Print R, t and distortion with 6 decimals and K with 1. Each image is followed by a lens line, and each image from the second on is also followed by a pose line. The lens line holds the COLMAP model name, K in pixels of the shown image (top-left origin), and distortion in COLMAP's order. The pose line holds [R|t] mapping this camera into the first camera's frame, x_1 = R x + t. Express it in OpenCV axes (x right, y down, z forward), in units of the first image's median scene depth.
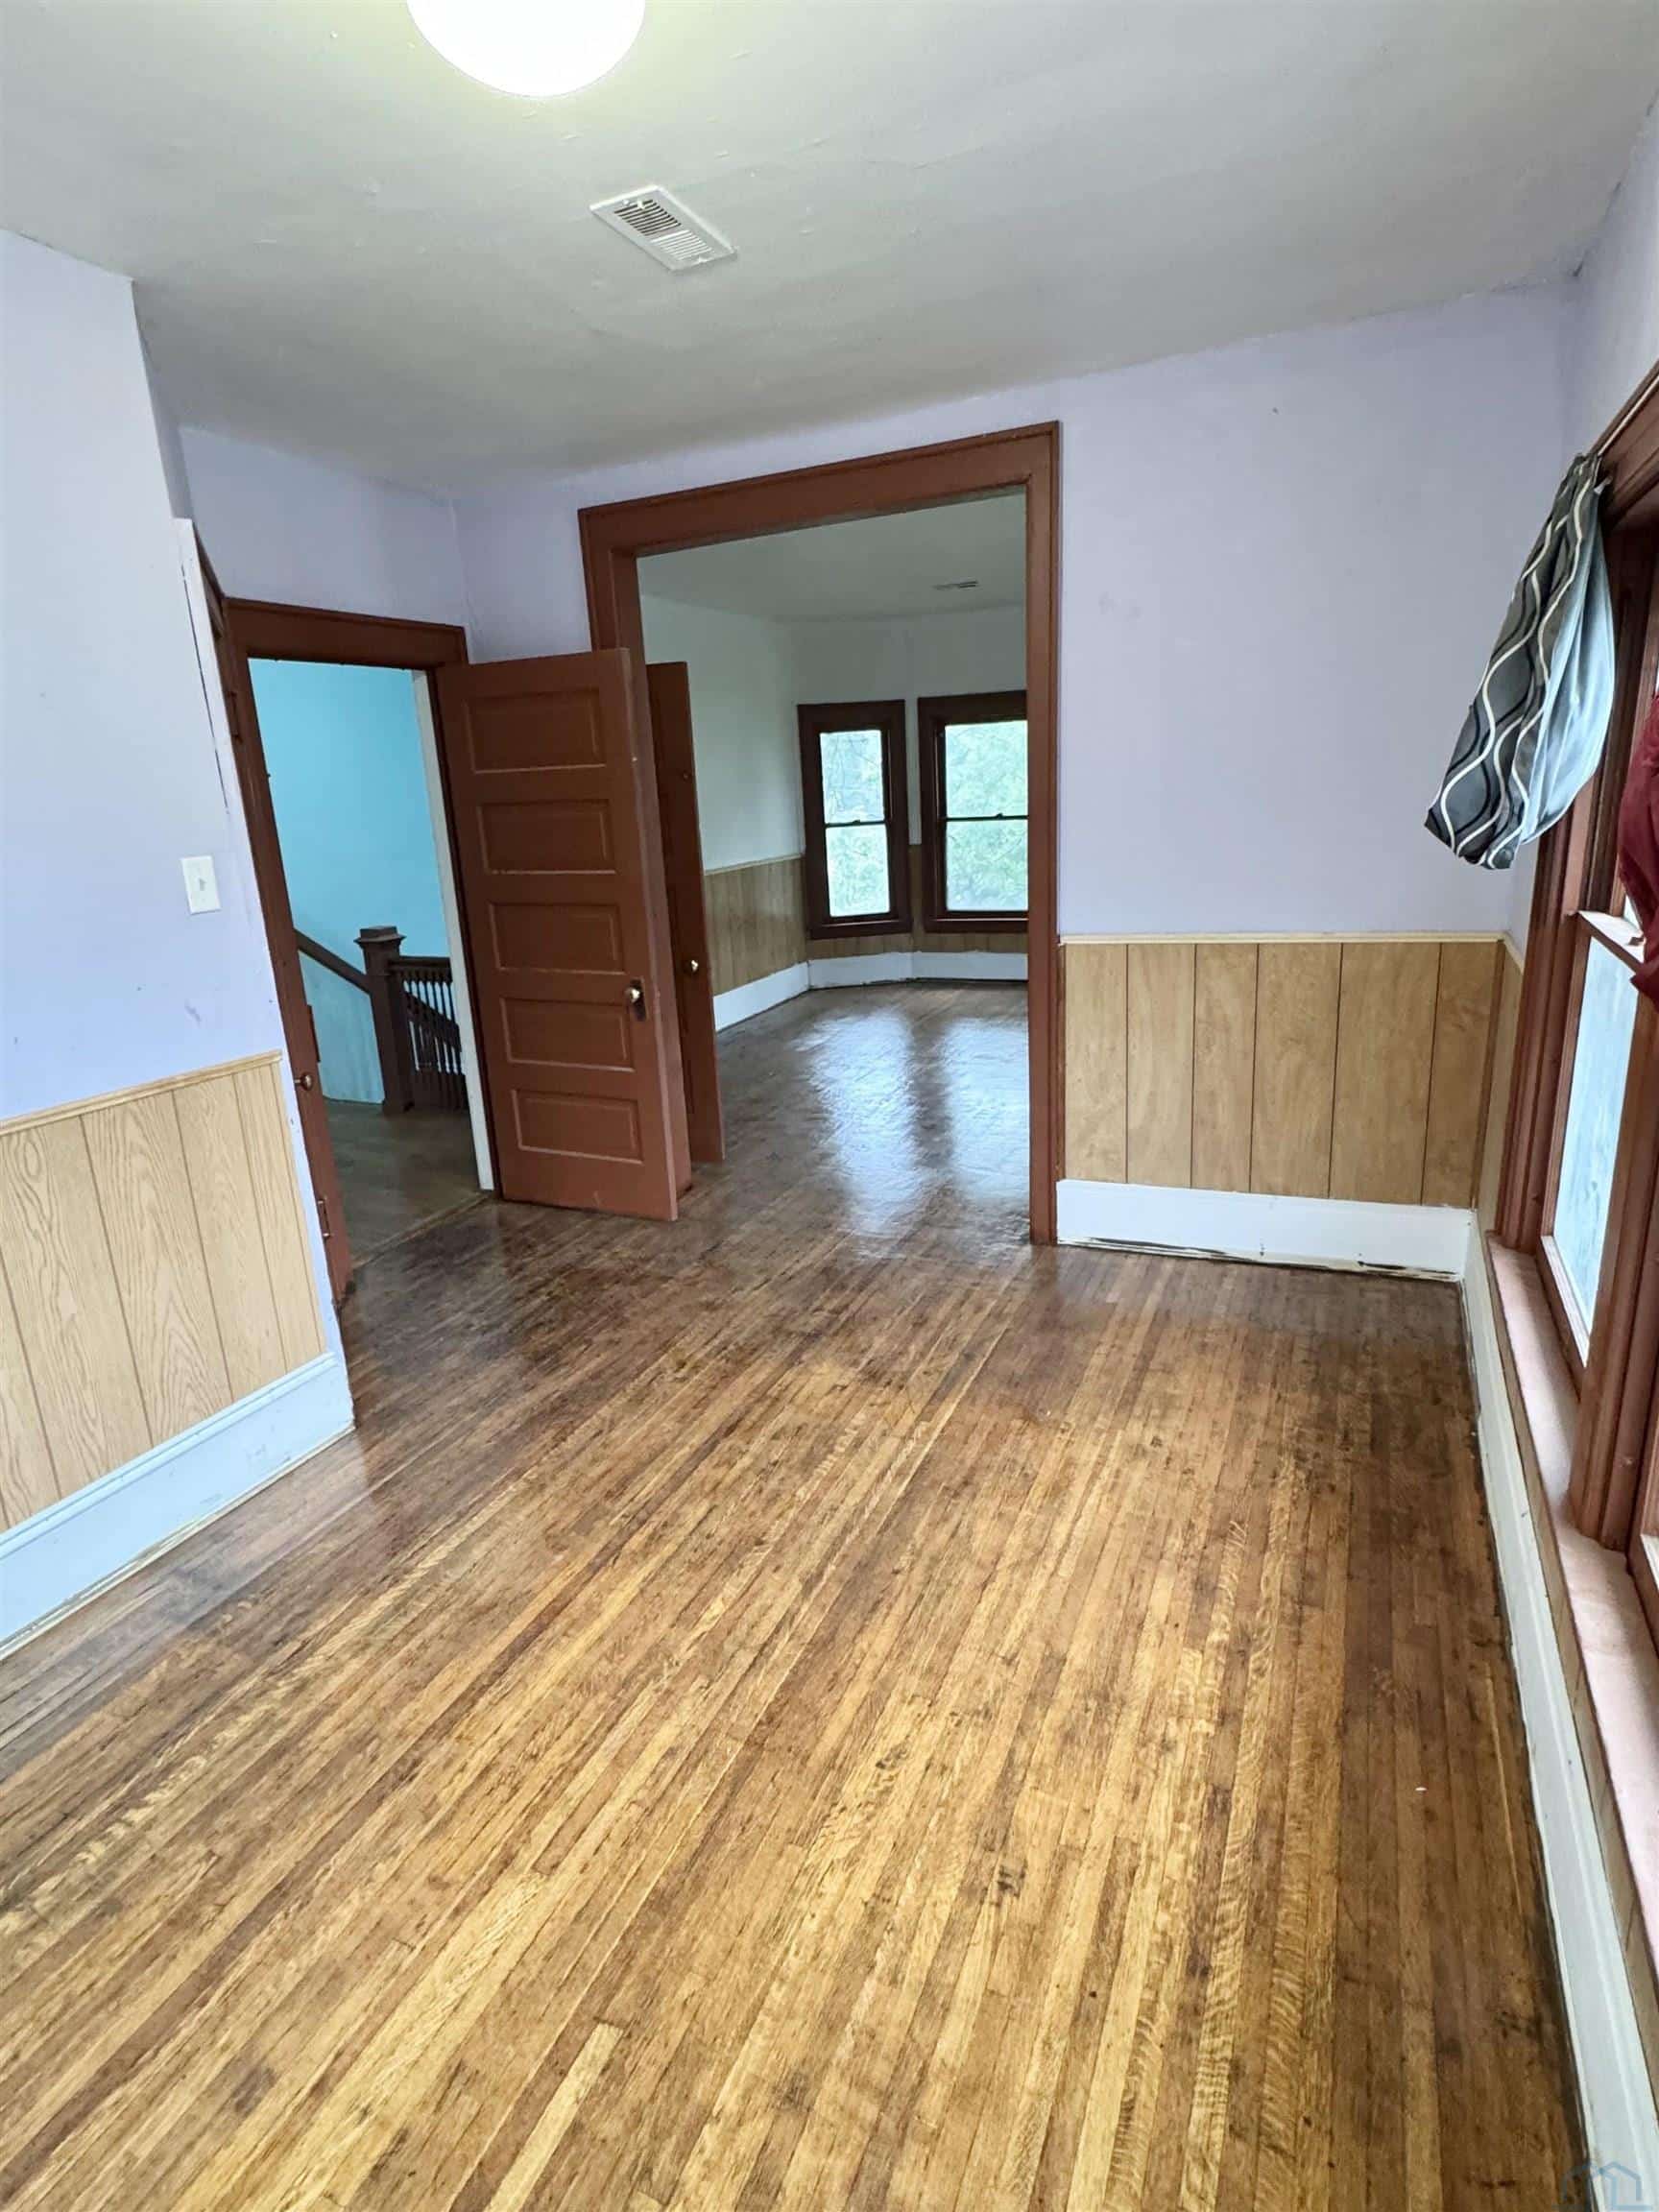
lens RADIAL K [[1161.3, 0, 826.1], [0, 1161.3, 1101.7], [0, 0, 1]] dist [0.001170, 0.000071]
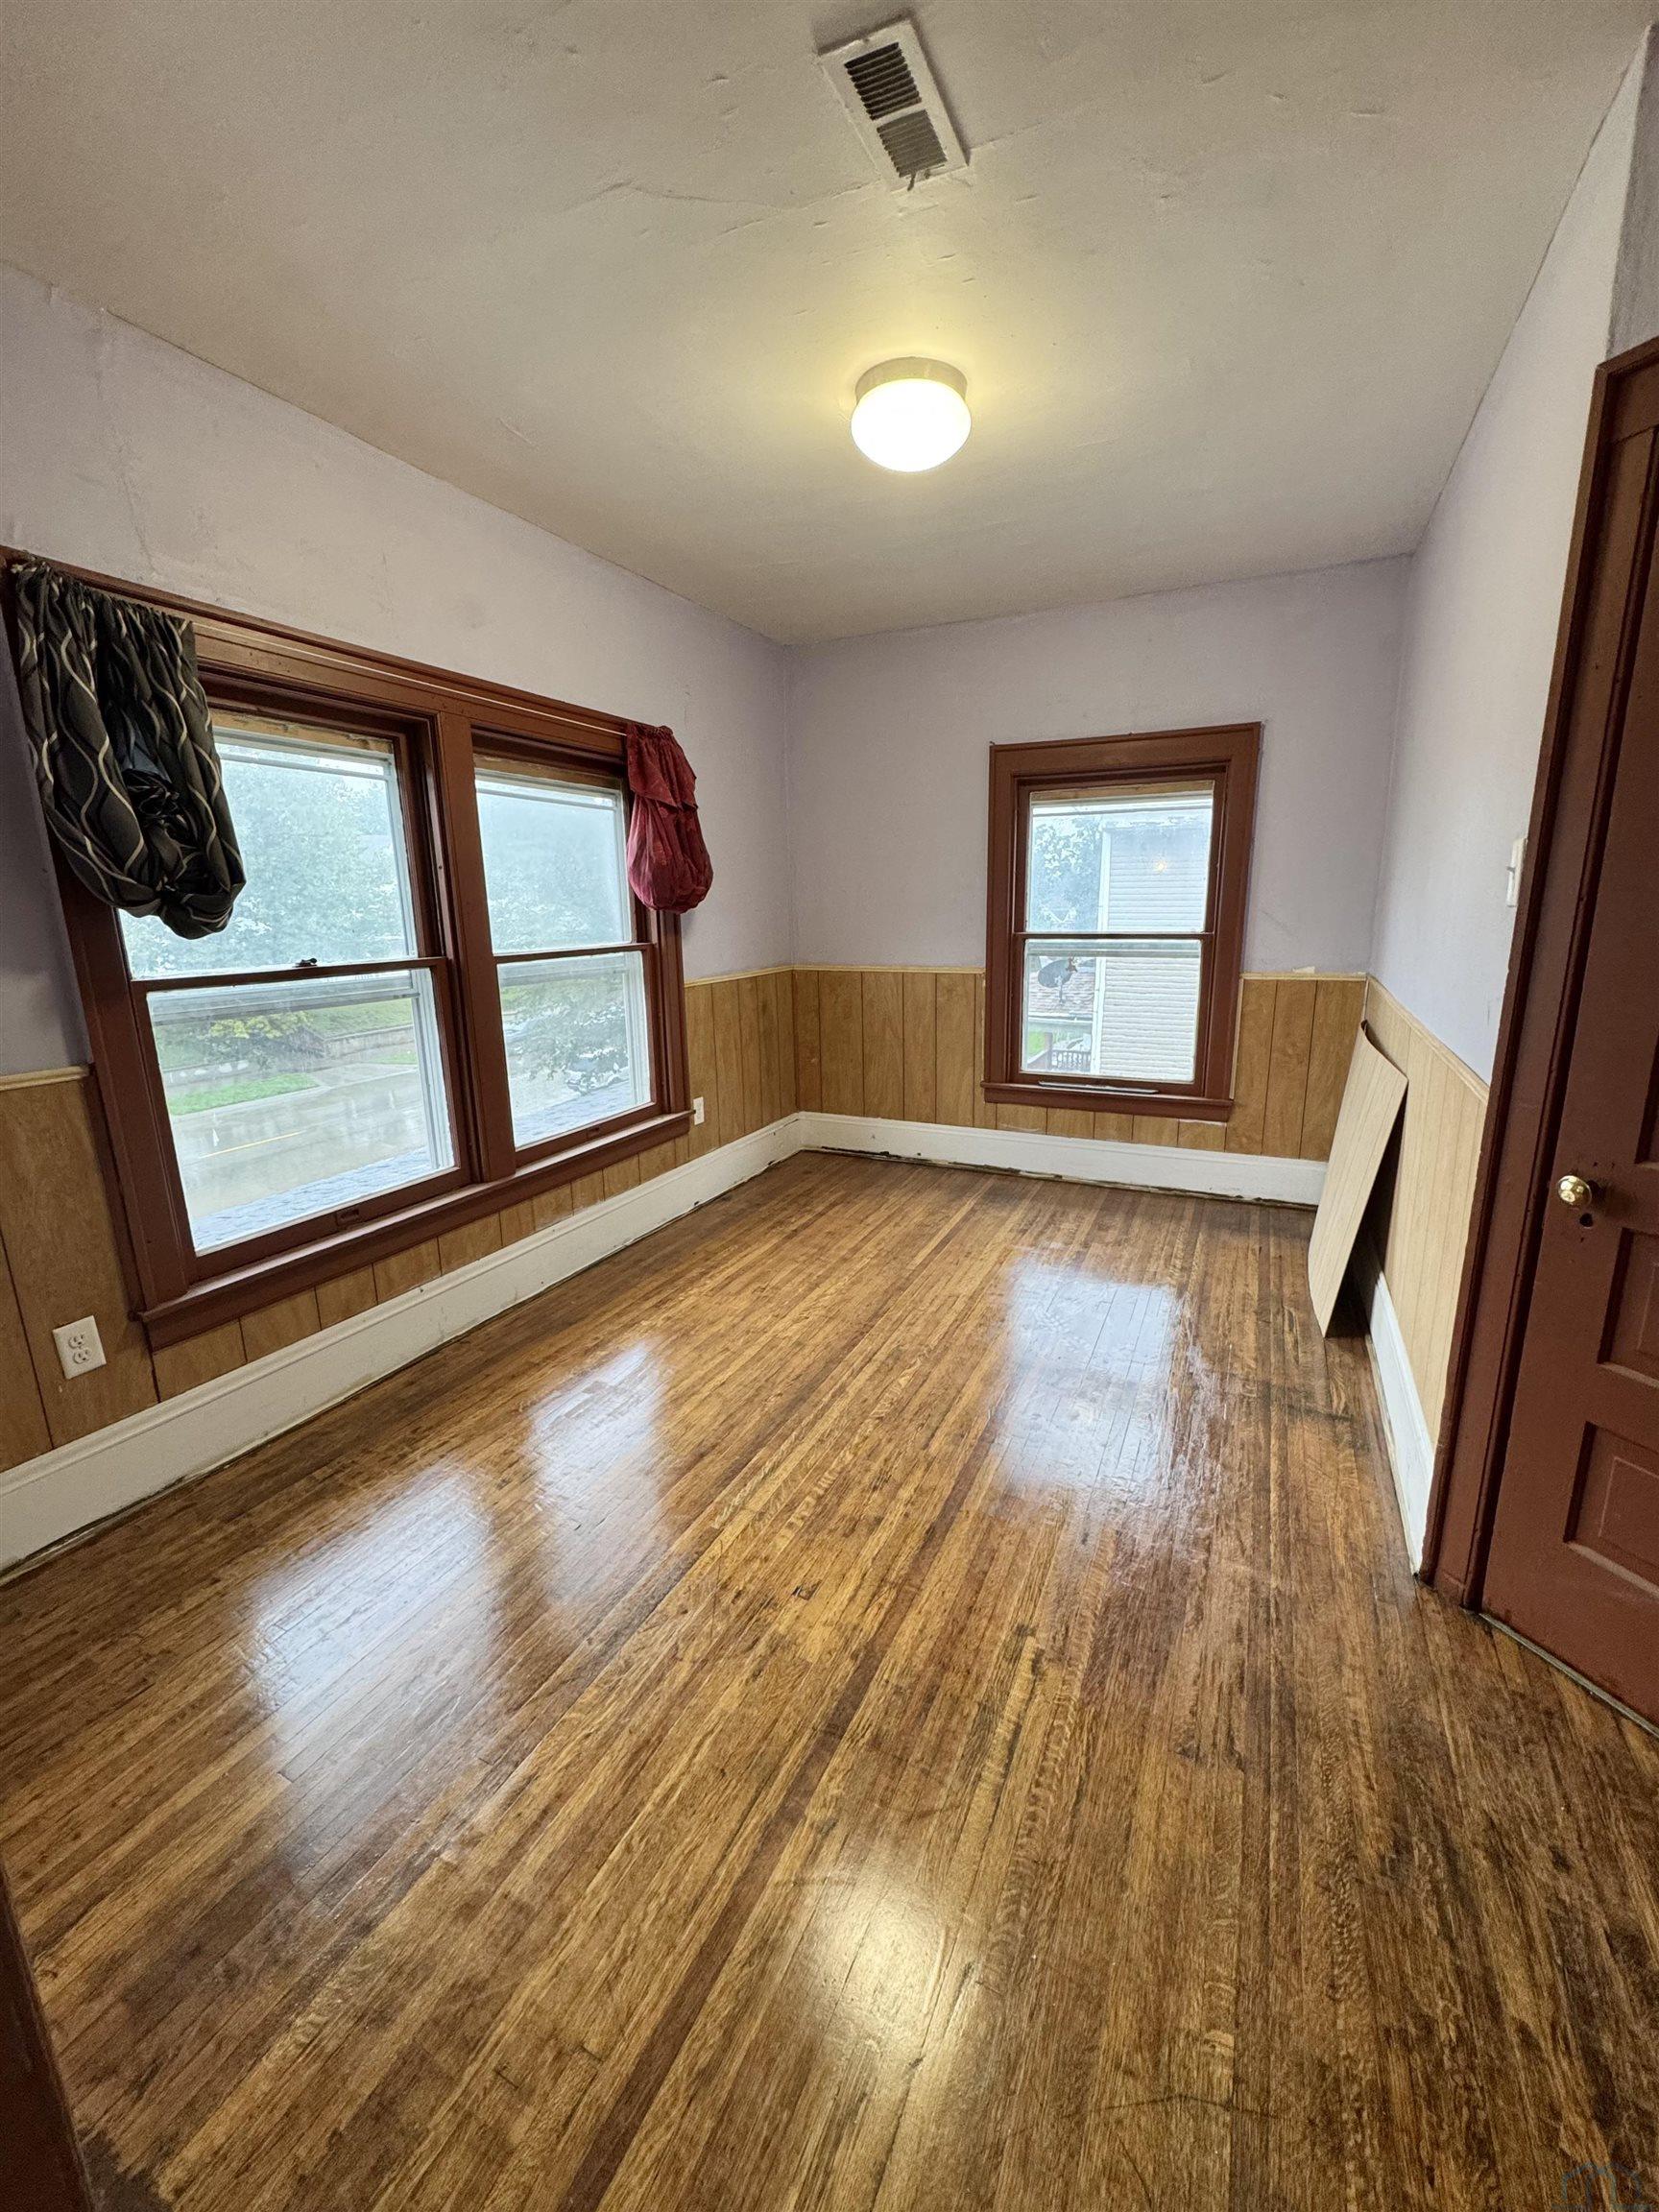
lens RADIAL K [[886.7, 0, 831.5], [0, 886.7, 1102.2], [0, 0, 1]] dist [-0.002352, 0.000068]
pose [[-0.997350, 0.061730, 0.038508, -0.060112], [0.072614, 0.877589, 0.473883, -0.374471], [-0.004541, 0.475423, -0.879746, 1.615750]]
